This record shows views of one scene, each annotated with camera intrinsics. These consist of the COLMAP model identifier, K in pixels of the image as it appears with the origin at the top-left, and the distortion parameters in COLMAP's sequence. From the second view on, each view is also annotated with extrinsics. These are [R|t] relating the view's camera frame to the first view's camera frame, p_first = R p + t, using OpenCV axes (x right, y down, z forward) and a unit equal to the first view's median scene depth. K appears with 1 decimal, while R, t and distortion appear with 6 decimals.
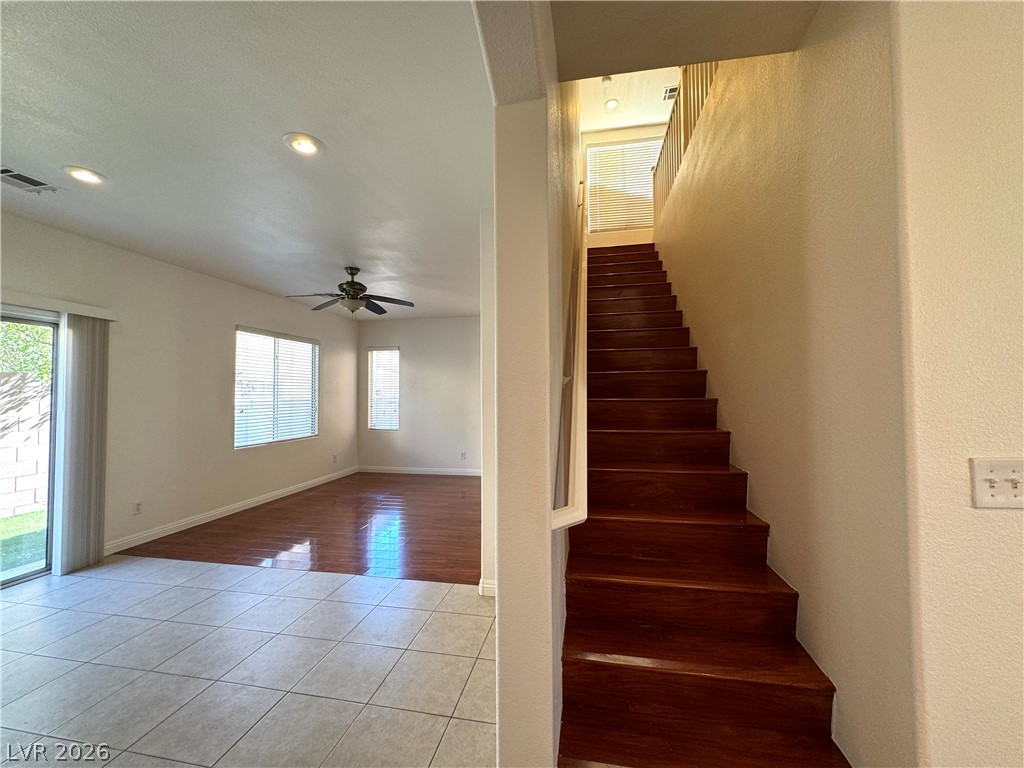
lens RADIAL K [[404.1, 0, 509.0], [0, 404.1, 381.9], [0, 0, 1]] dist [0.000773, 0.000145]
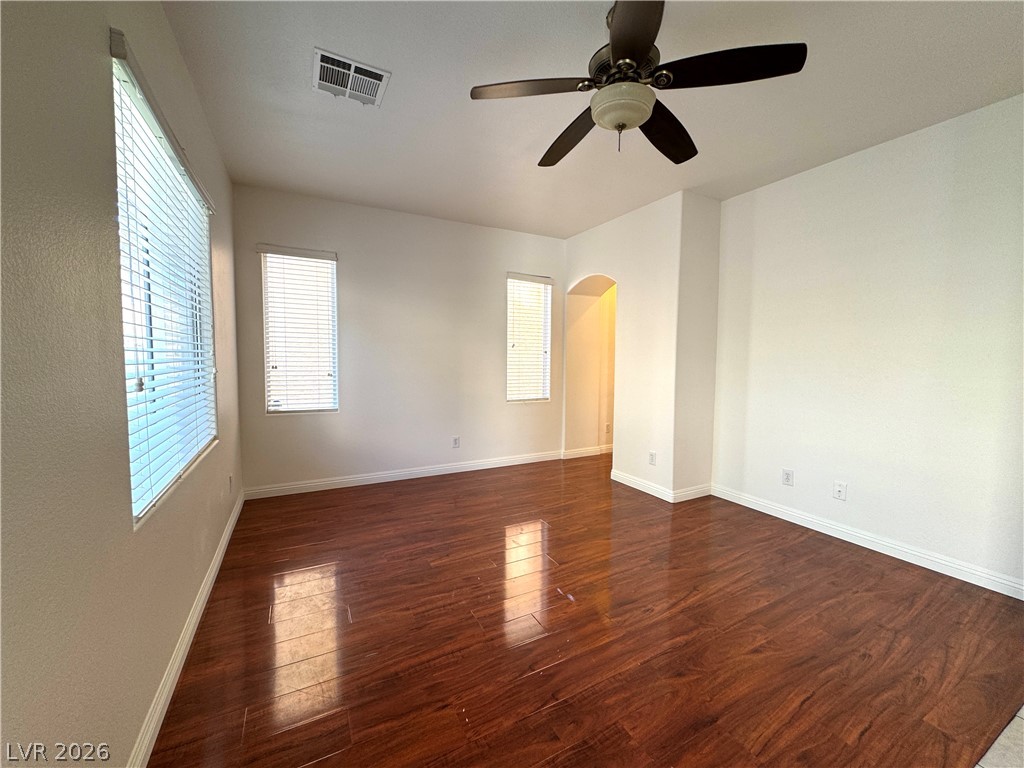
lens RADIAL K [[404.1, 0, 513.7], [0, 404.1, 382.2], [0, 0, 1]] dist [0.000773, 0.000145]
pose [[0.770687, -0.027000, 0.636641, -0.434551], [-0.040984, 0.994933, 0.091808, 0.021754], [-0.635894, -0.096848, 0.765676, 0.433197]]
